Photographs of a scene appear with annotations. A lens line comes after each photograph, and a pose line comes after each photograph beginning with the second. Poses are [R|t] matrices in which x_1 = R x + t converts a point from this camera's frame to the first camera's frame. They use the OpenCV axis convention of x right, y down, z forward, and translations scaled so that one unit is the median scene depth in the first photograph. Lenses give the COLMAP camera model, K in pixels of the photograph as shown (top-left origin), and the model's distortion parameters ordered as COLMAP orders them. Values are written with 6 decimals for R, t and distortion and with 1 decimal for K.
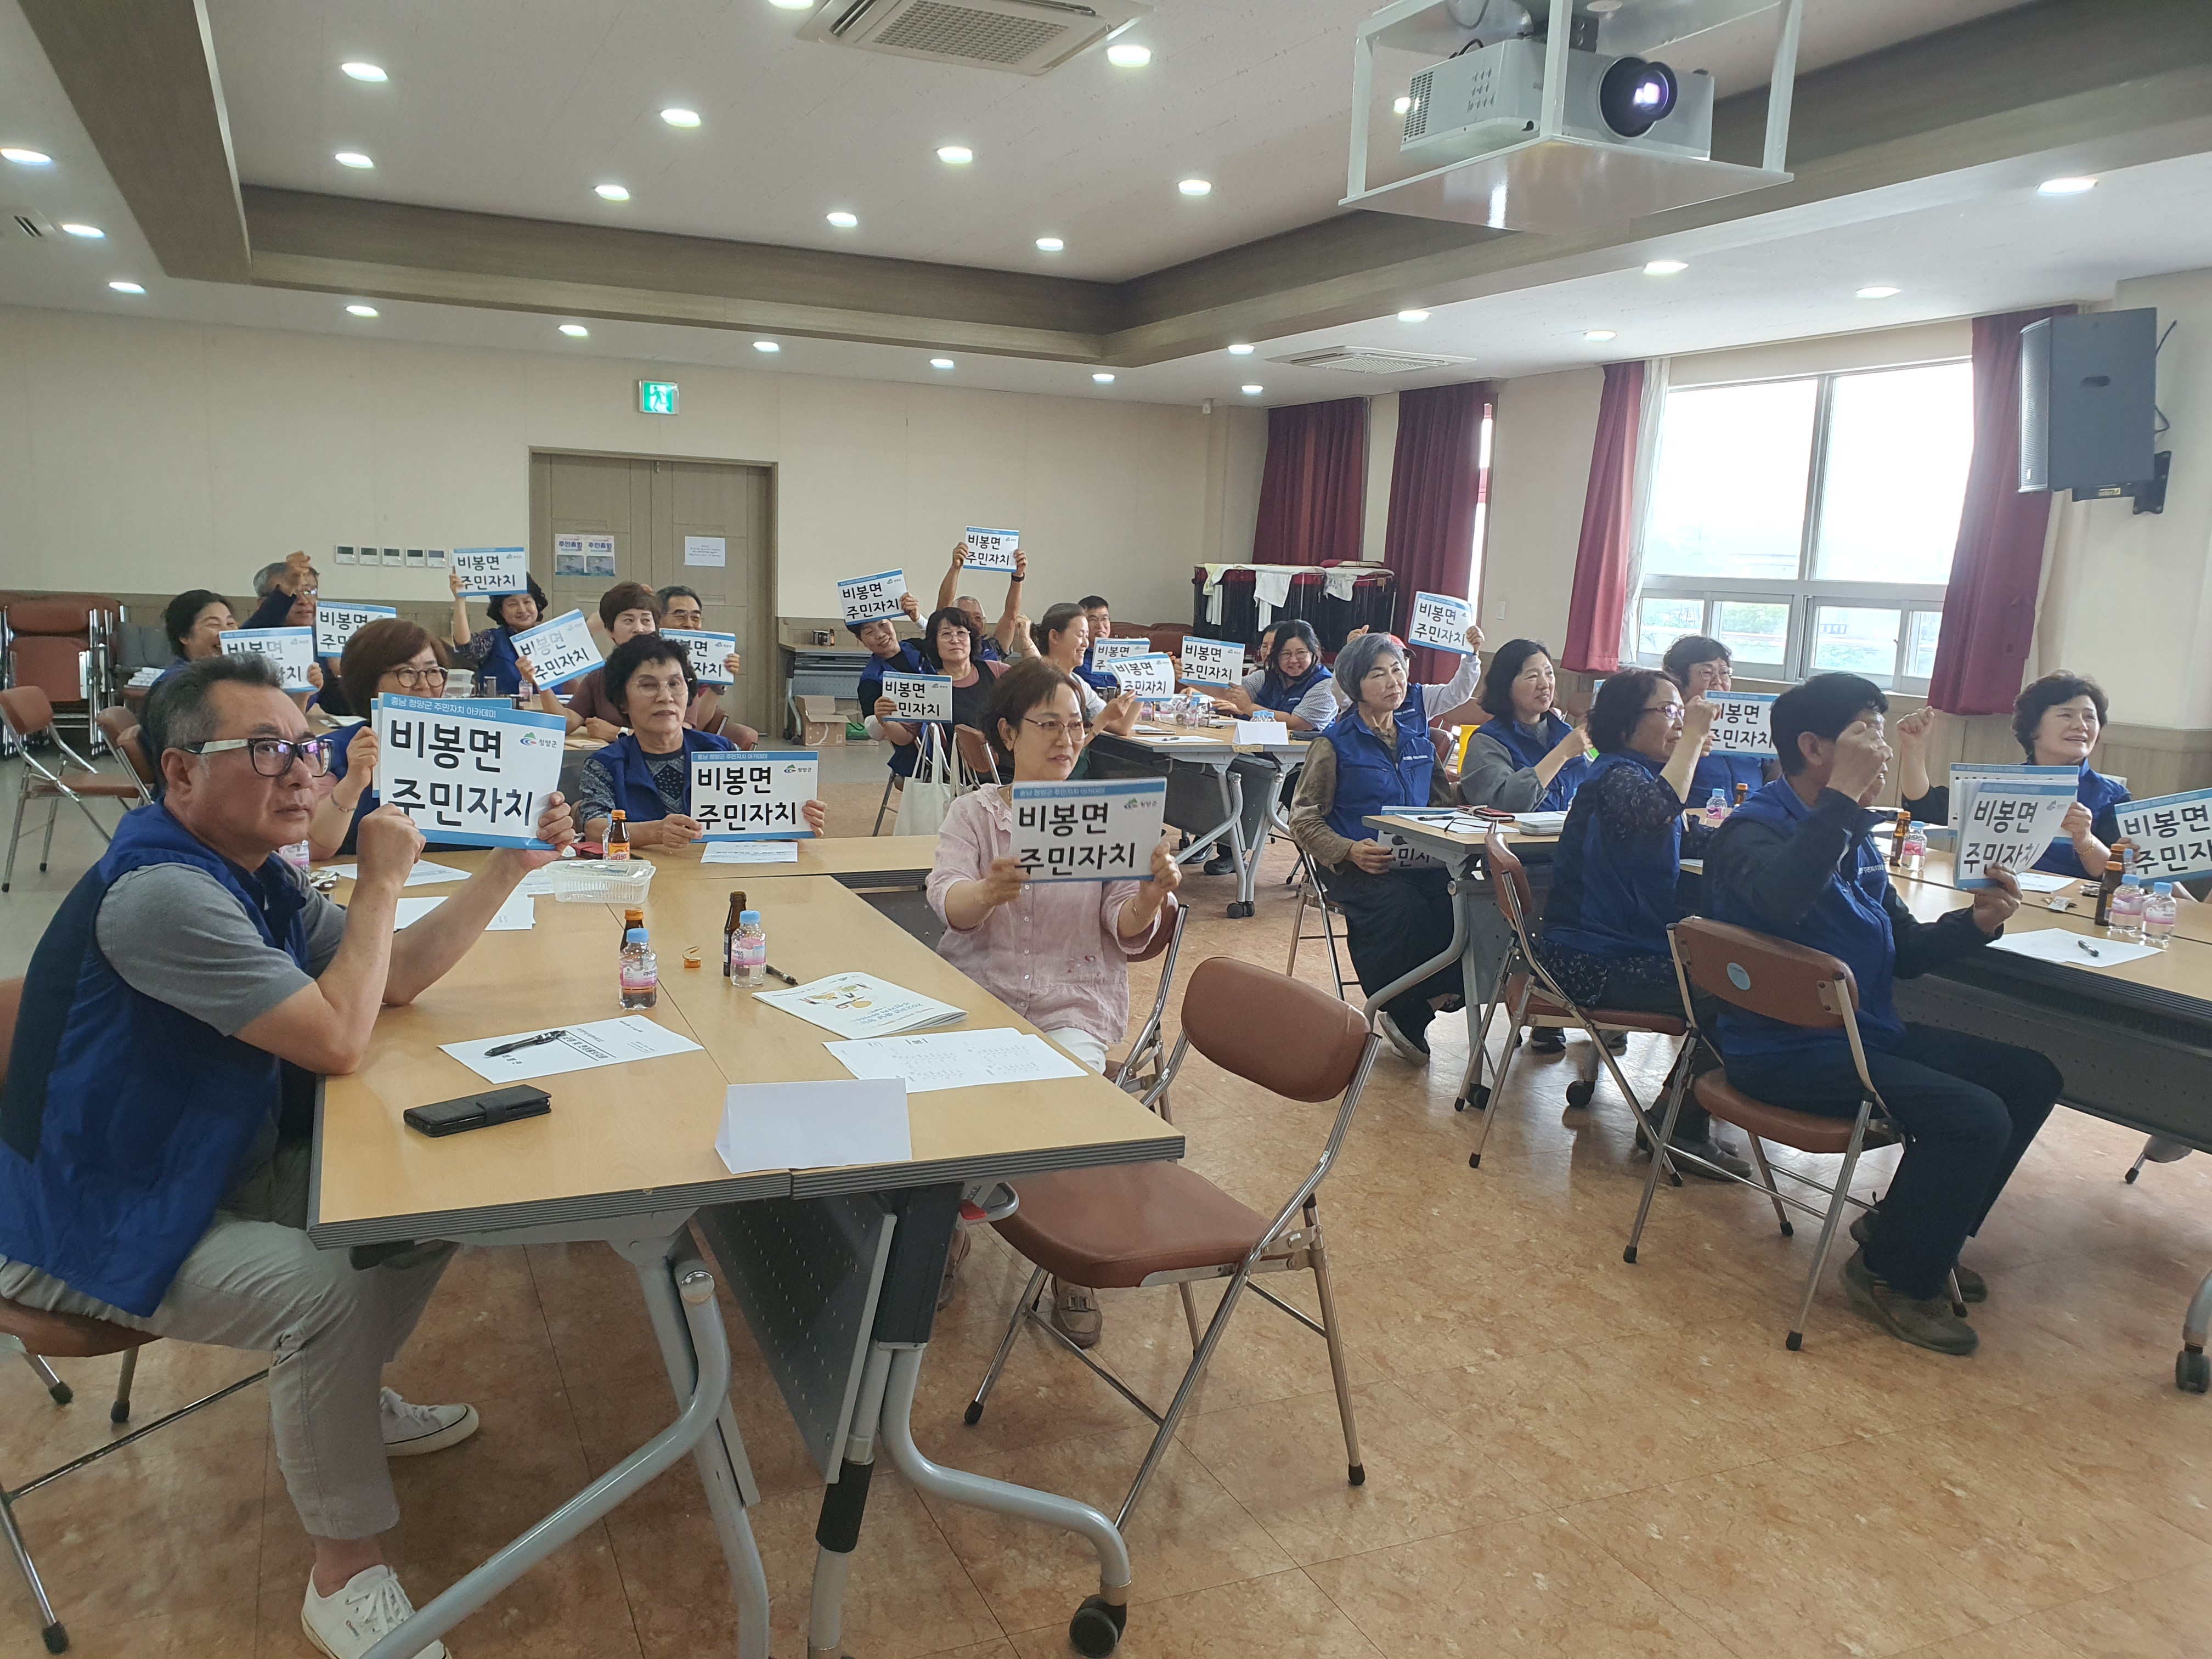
lens RADIAL K [[1671.6, 0, 1096.3], [0, 1671.6, 826.7], [0, 0, 1]] dist [0.000755, -0.016619]
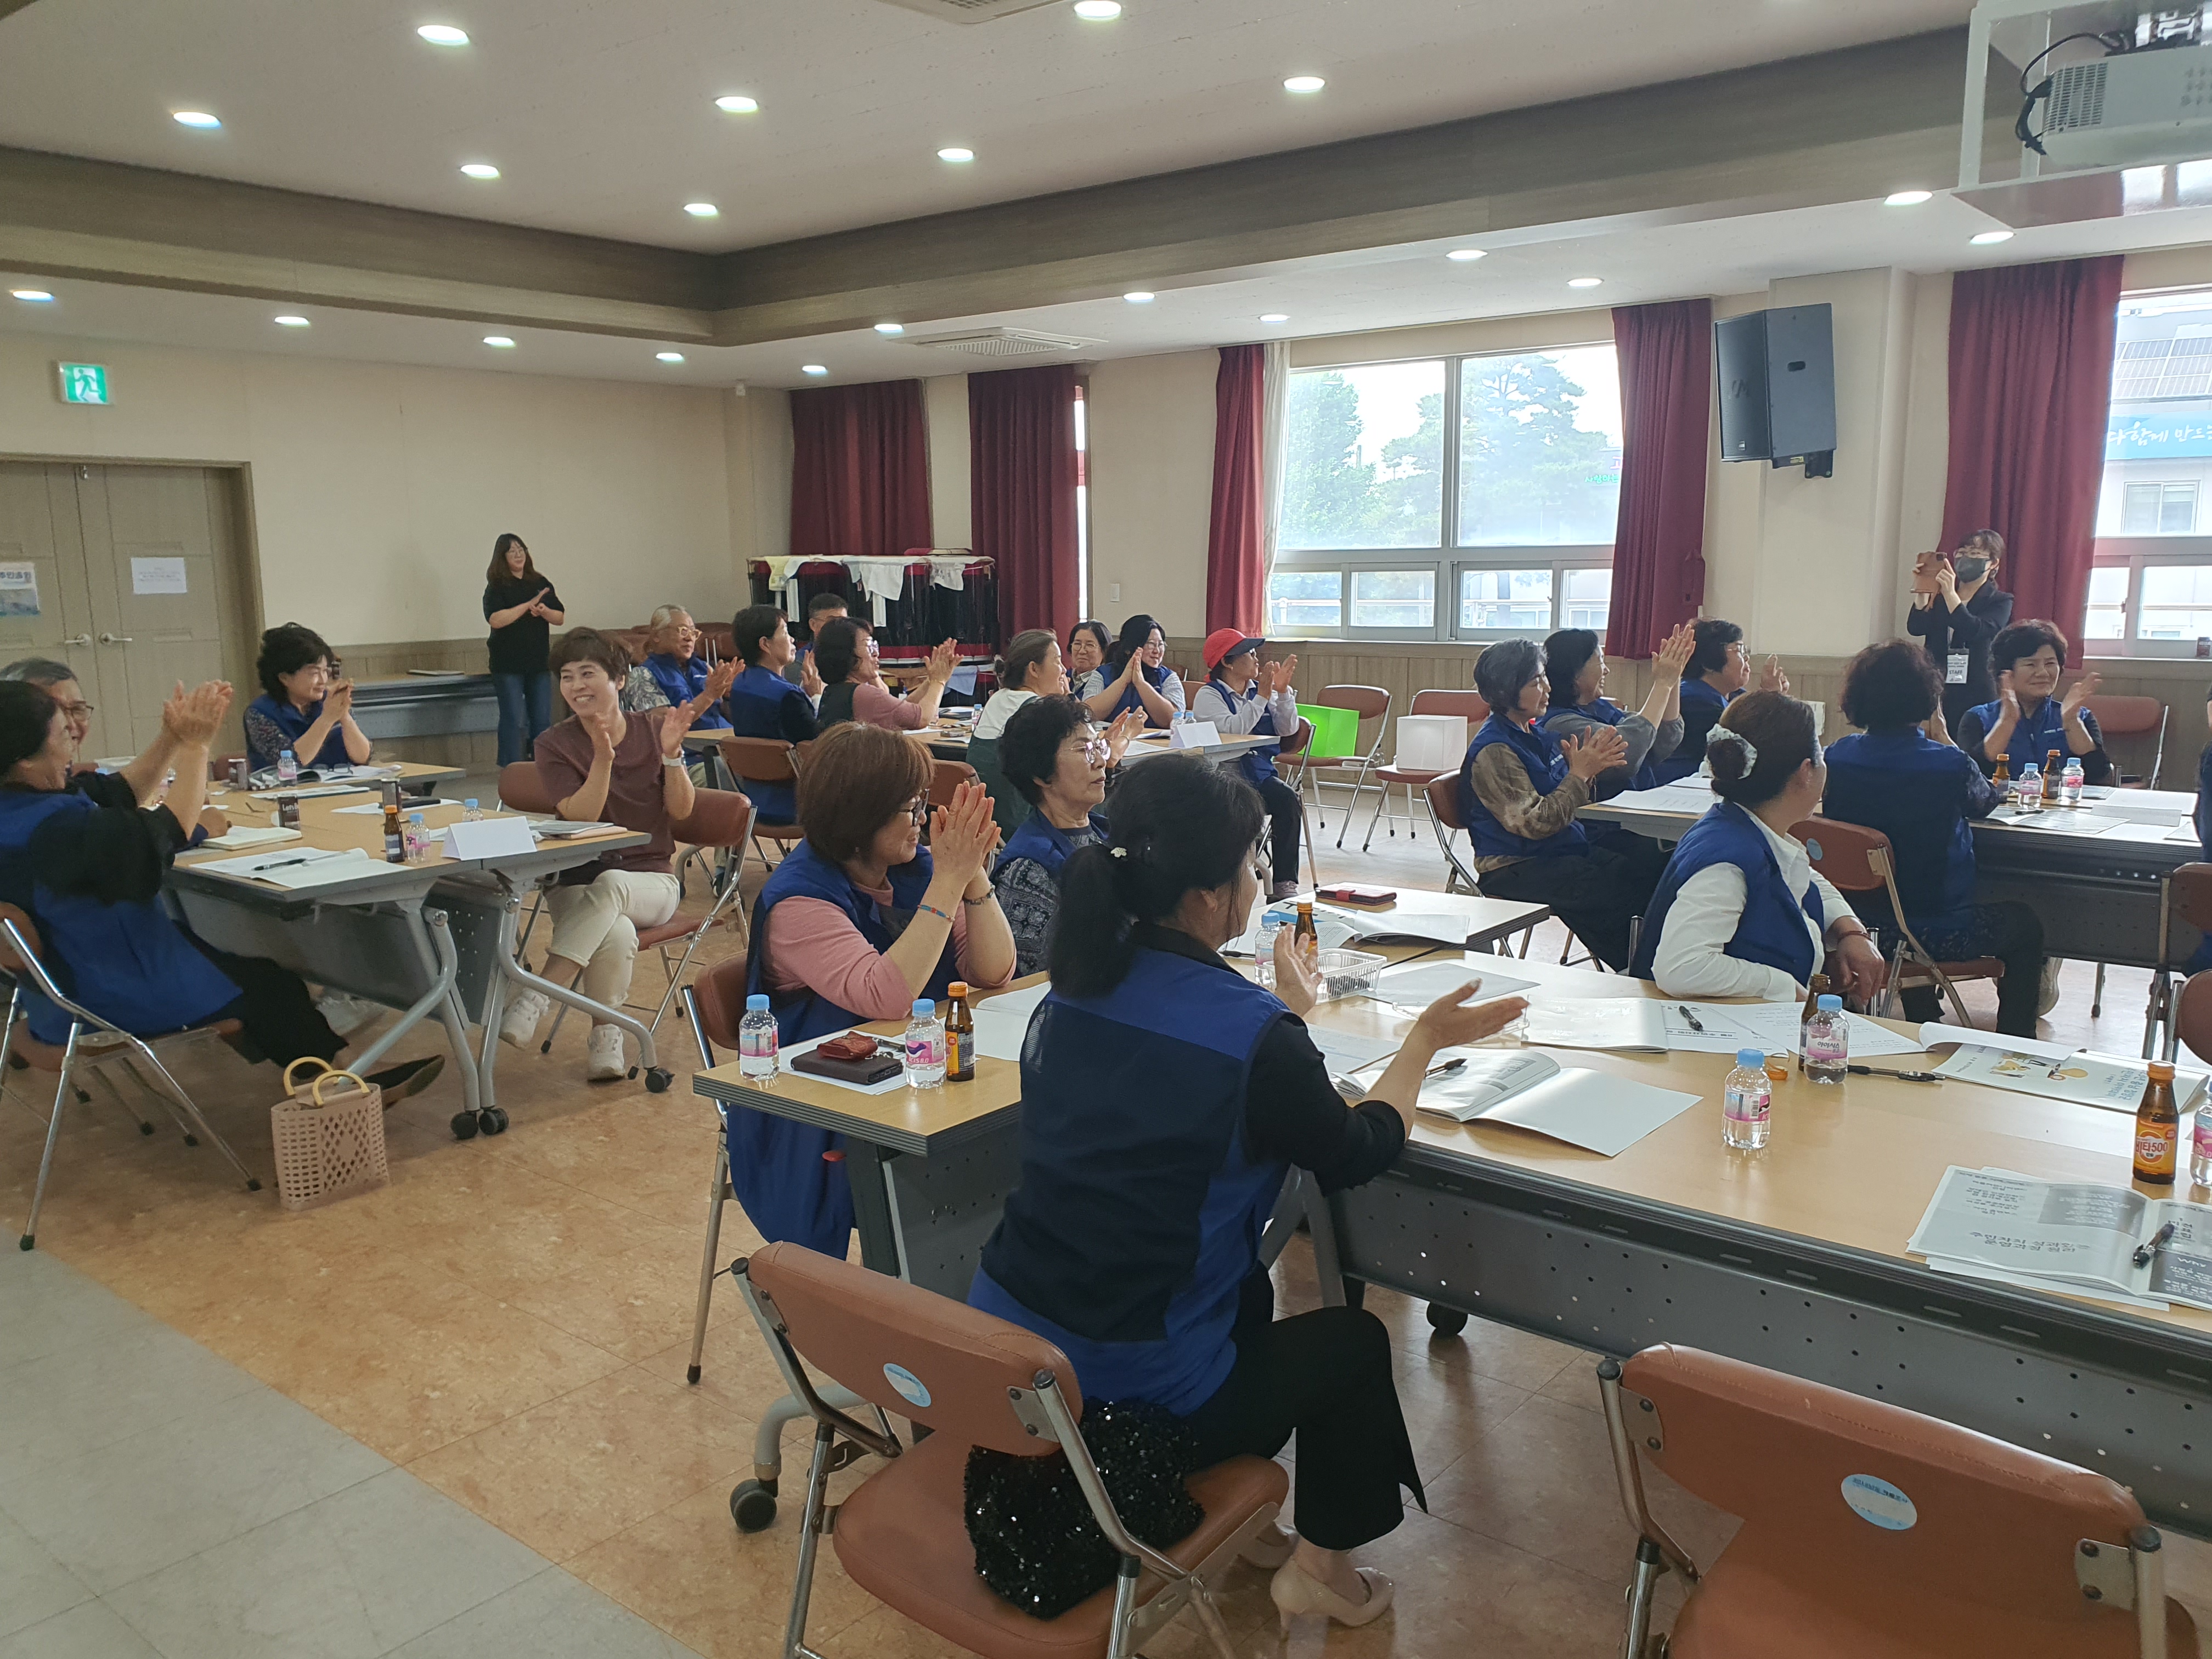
lens RADIAL K [[1671.6, 0, 1107.3], [0, 1671.6, 823.6], [0, 0, 1]] dist [0.000755, -0.016619]
pose [[0.894421, -0.118015, 0.431374, -0.237632], [0.113700, 0.992867, 0.035880, -0.029449], [-0.432531, 0.016955, 0.901459, 0.104740]]
